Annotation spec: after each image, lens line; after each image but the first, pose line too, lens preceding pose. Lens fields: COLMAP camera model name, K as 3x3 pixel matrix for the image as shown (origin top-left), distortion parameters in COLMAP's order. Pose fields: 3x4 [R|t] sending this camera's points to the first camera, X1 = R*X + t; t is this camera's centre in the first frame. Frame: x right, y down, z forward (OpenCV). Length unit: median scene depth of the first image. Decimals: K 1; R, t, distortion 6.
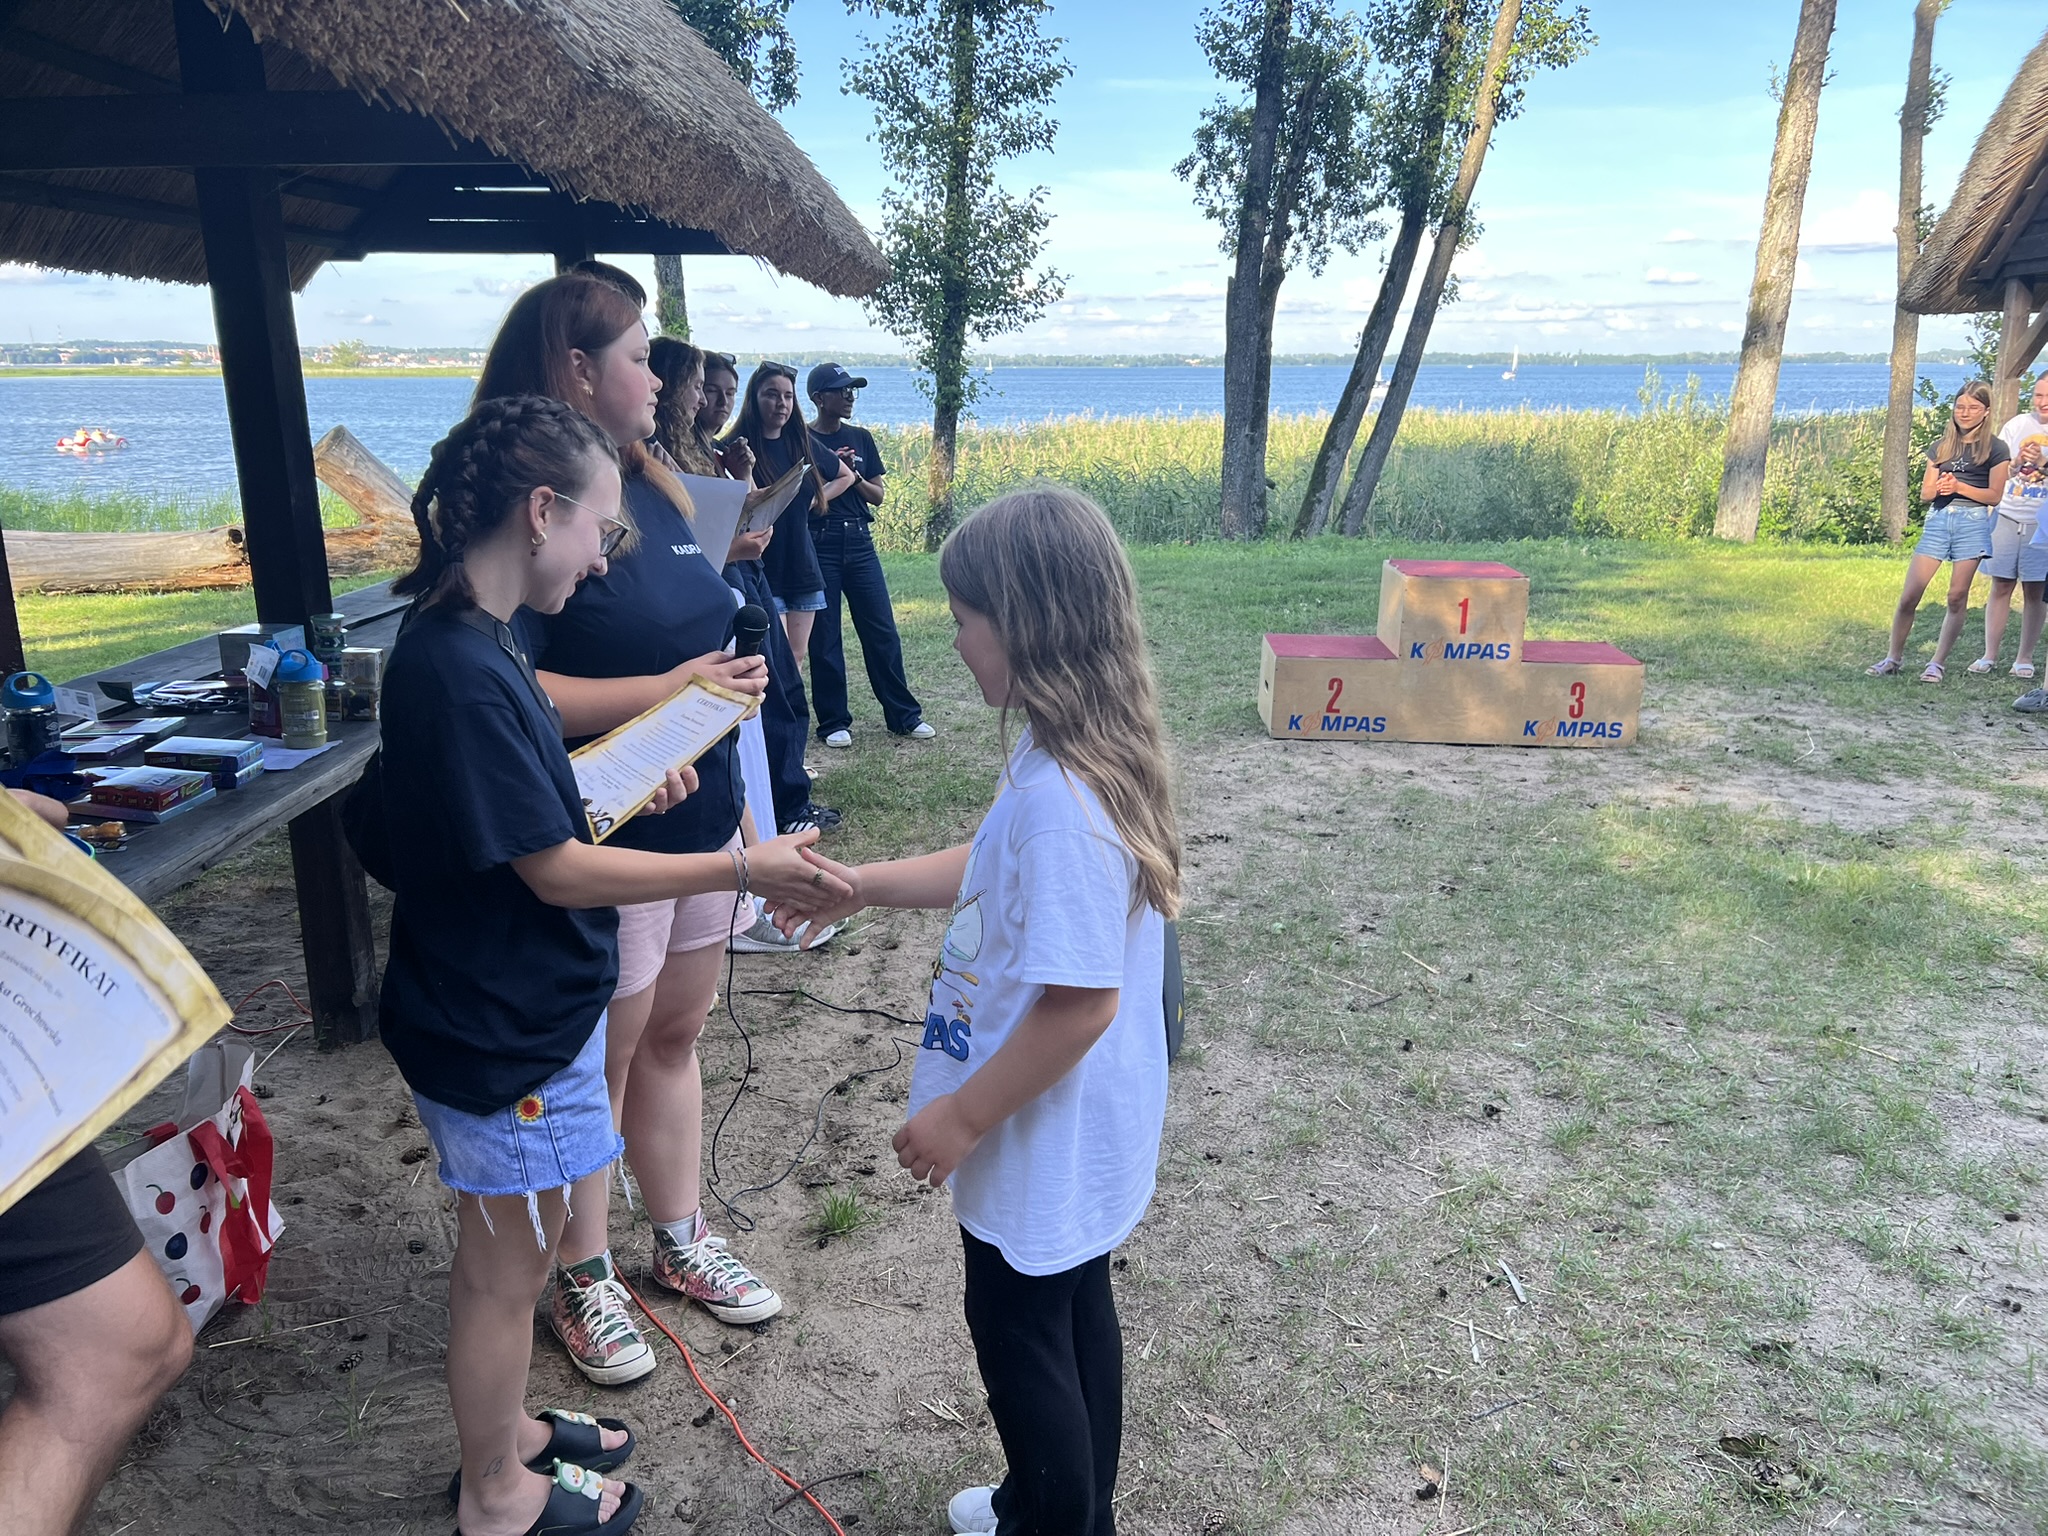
lens RADIAL K [[1580.3, 0, 999.4], [0, 1580.3, 764.5], [0, 0, 1]] dist [0.051291, -0.056135]
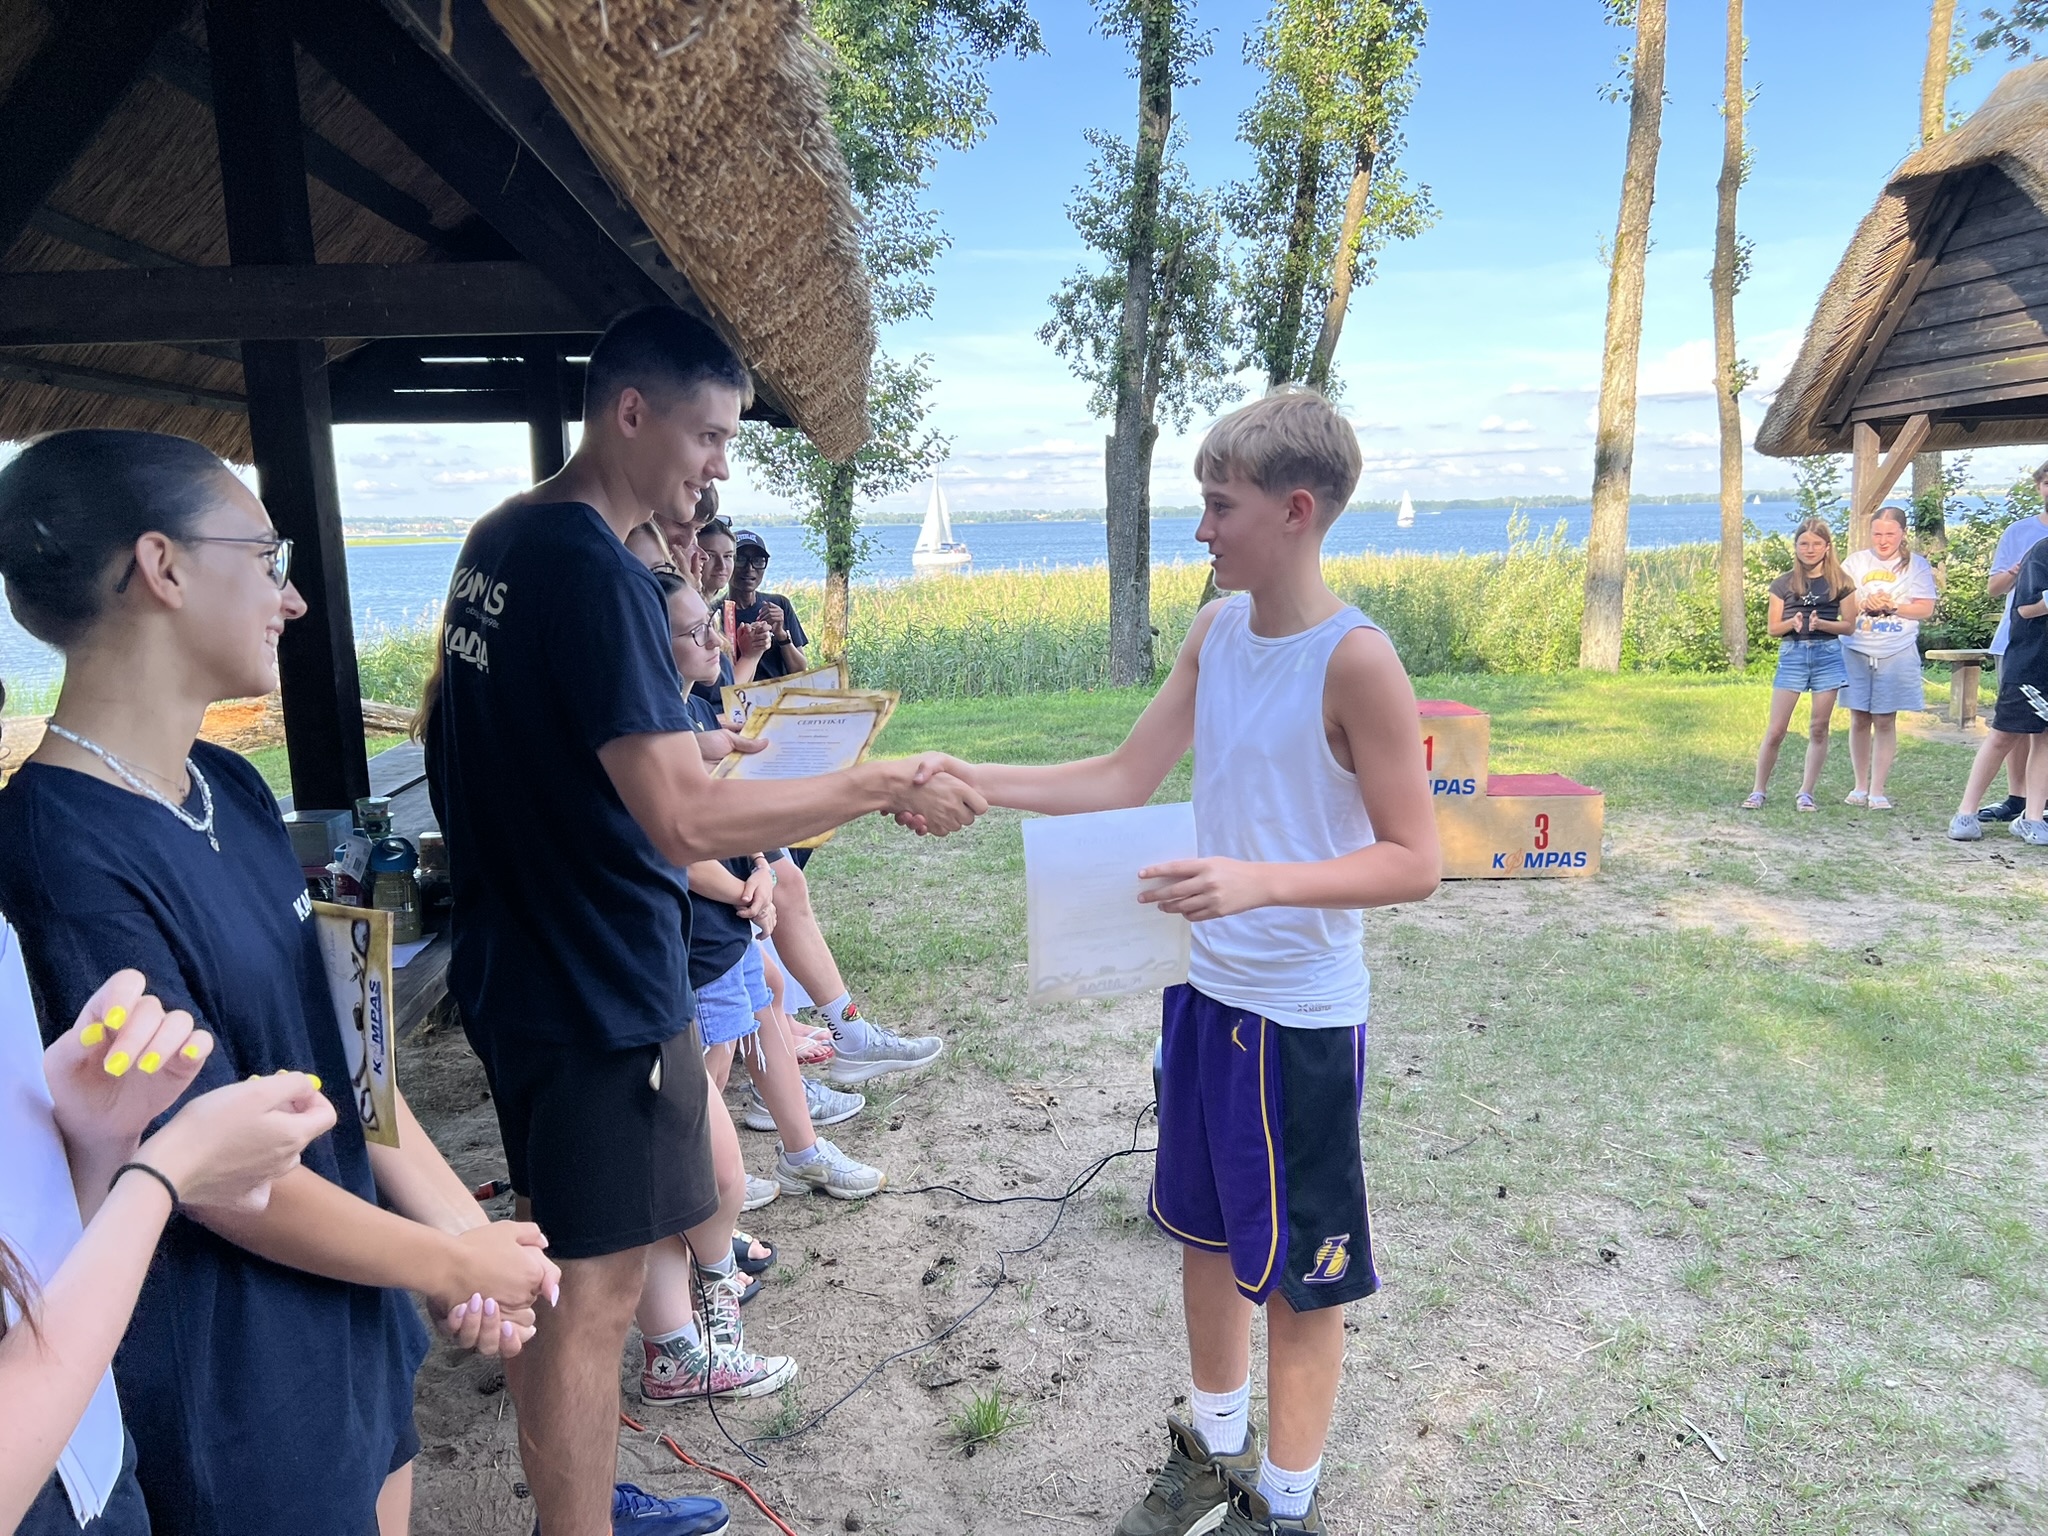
lens RADIAL K [[1580.3, 0, 1012.4], [0, 1580.3, 765.3], [0, 0, 1]] dist [0.051291, -0.056135]
pose [[0.994773, -0.037471, 0.094983, -0.036772], [0.046194, 0.994745, -0.091369, -0.002707], [-0.091060, 0.095279, 0.991277, 0.008005]]
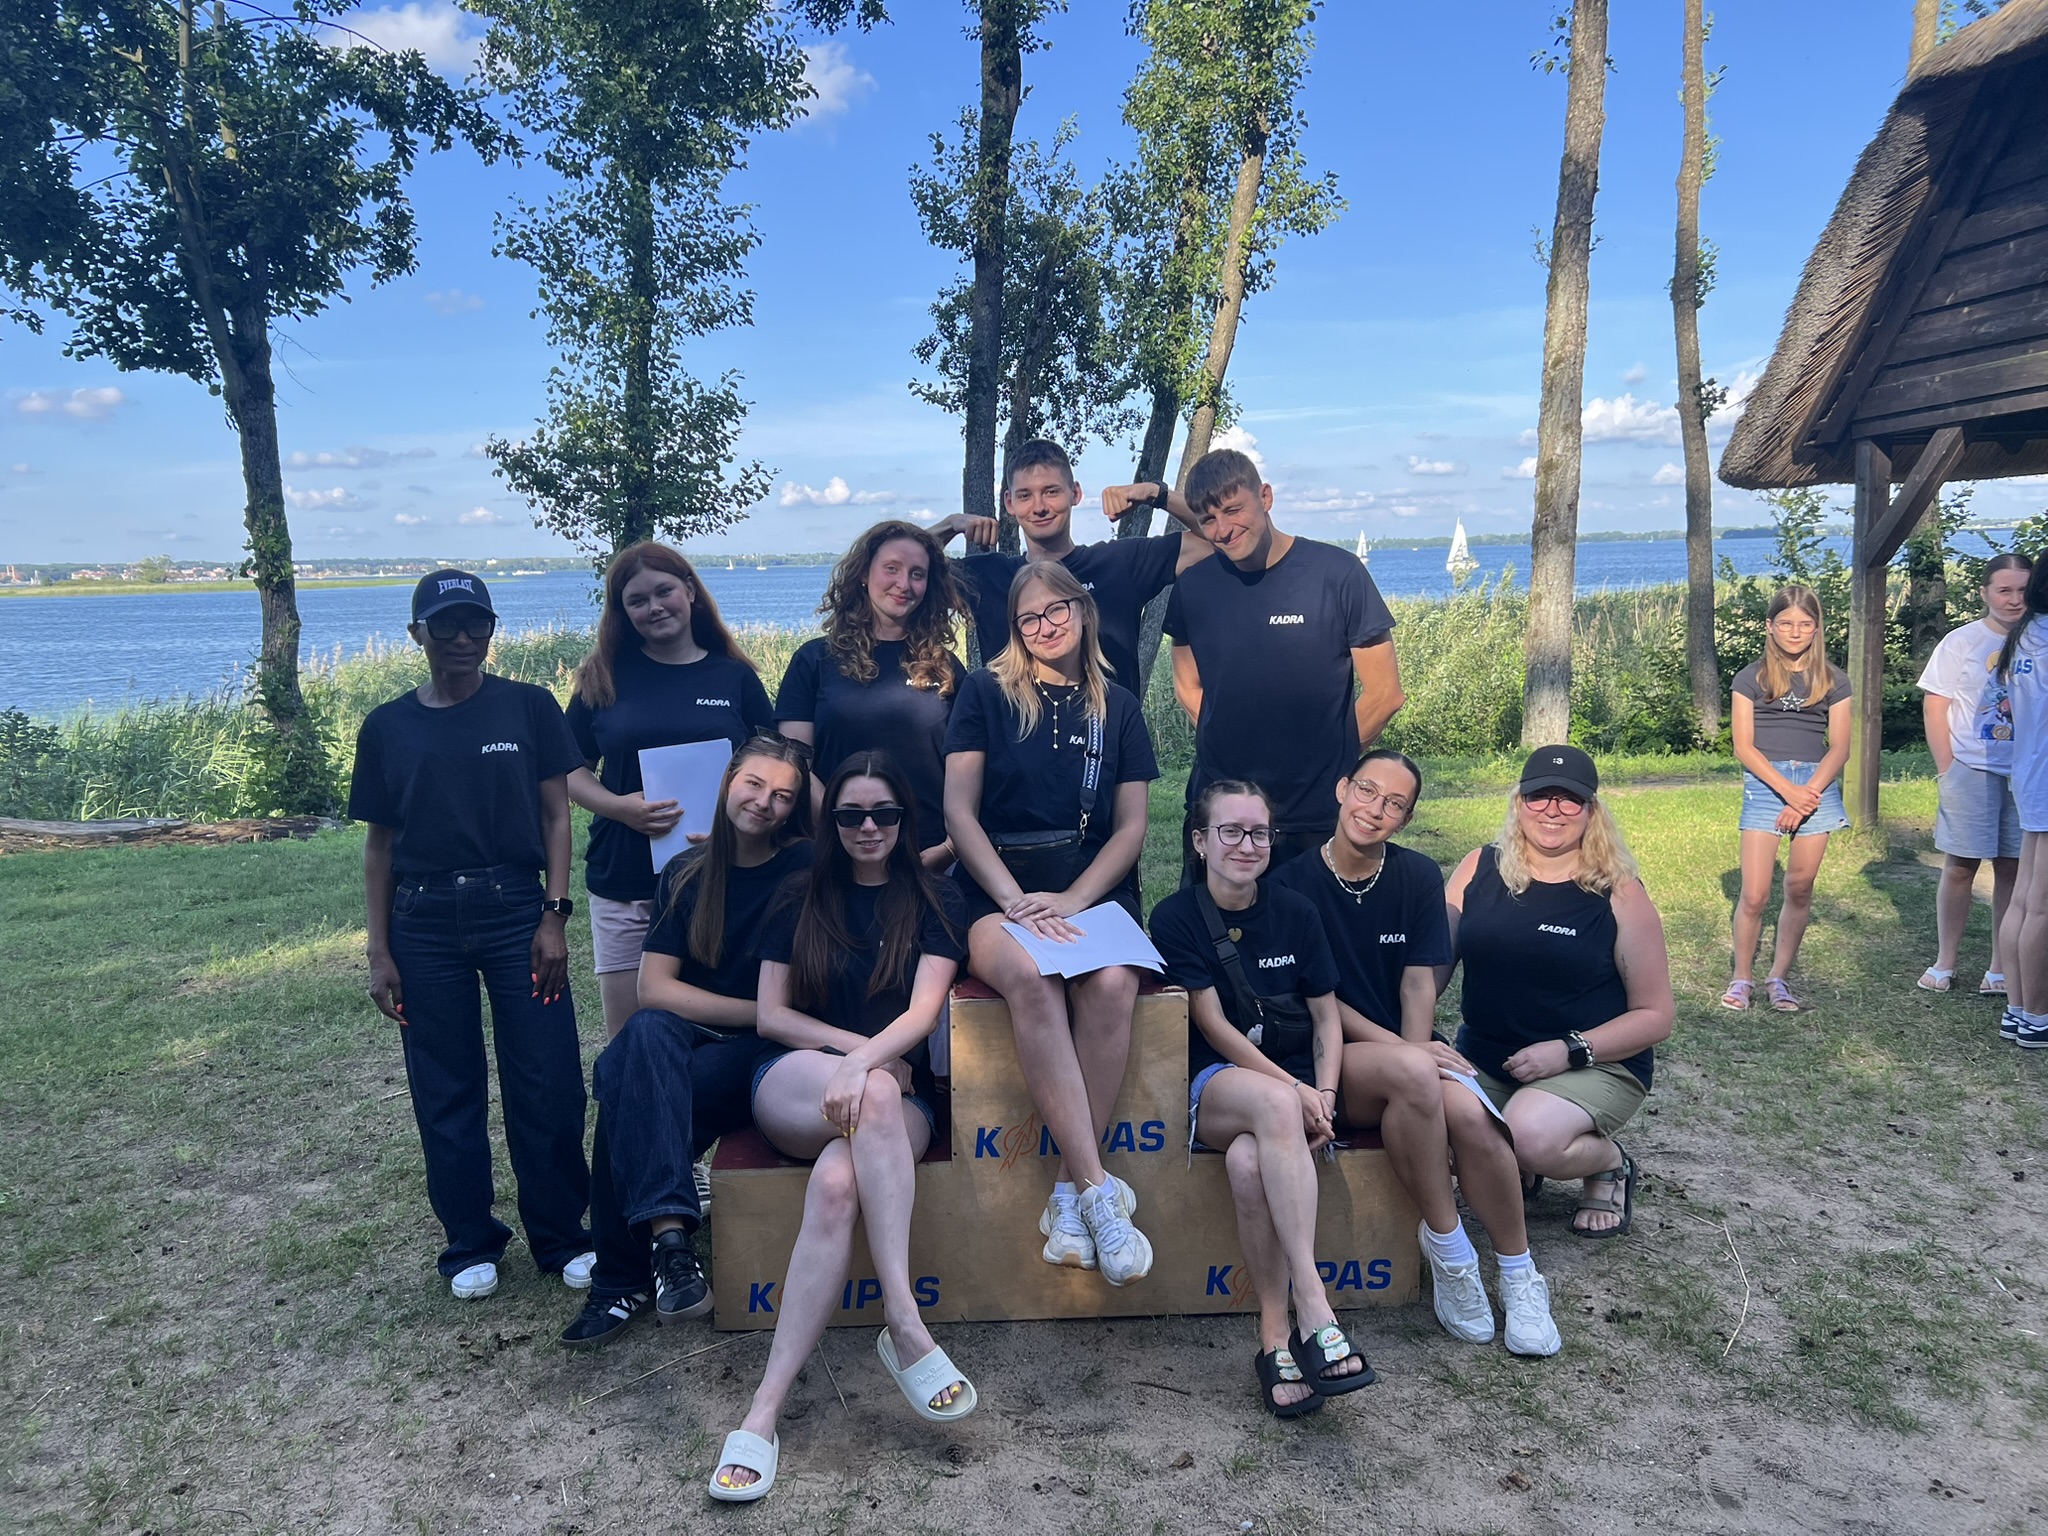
lens RADIAL K [[1580.3, 0, 1014.8], [0, 1580.3, 751.0], [0, 0, 1]] dist [0.051291, -0.056135]
pose [[0.993424, -0.039495, 0.107467, 0.116325], [0.052742, 0.990959, -0.123364, -0.069117], [-0.101624, 0.128221, 0.986525, 0.253289]]
